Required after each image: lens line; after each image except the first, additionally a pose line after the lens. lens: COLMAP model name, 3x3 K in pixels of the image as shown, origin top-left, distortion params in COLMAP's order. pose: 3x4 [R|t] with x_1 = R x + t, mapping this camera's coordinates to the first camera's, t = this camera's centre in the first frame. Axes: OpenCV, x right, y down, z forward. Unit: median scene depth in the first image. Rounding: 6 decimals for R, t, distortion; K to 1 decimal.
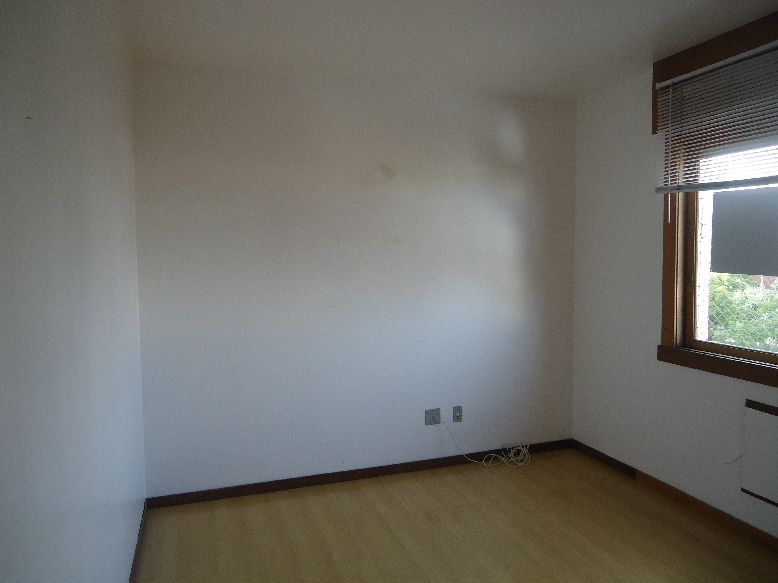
lens RADIAL K [[575.5, 0, 393.2], [0, 575.5, 291.3], [0, 0, 1]] dist [-0.008099, 0.001446]
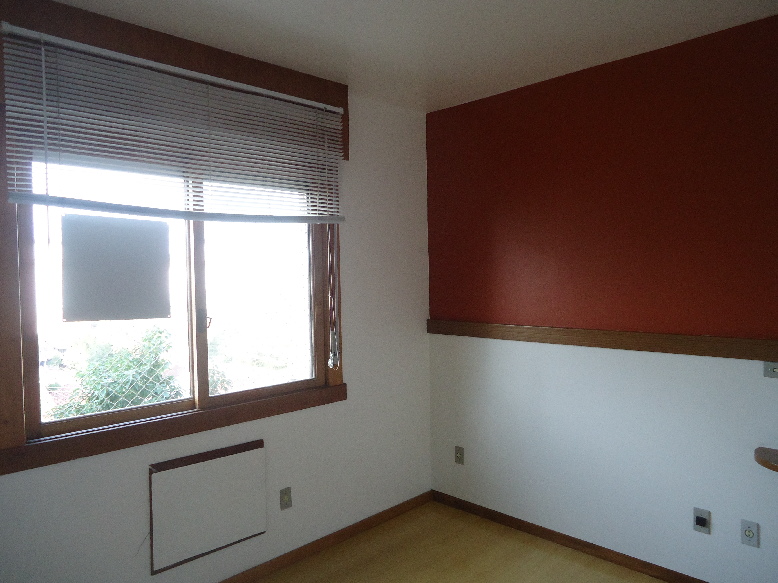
lens RADIAL K [[575.5, 0, 393.2], [0, 575.5, 291.3], [0, 0, 1]] dist [-0.008099, 0.001446]
pose [[-0.449081, -0.014400, 0.893375, -0.283197], [0.077126, 0.995513, 0.054817, -0.081483], [-0.890156, 0.093520, -0.445955, 0.964361]]
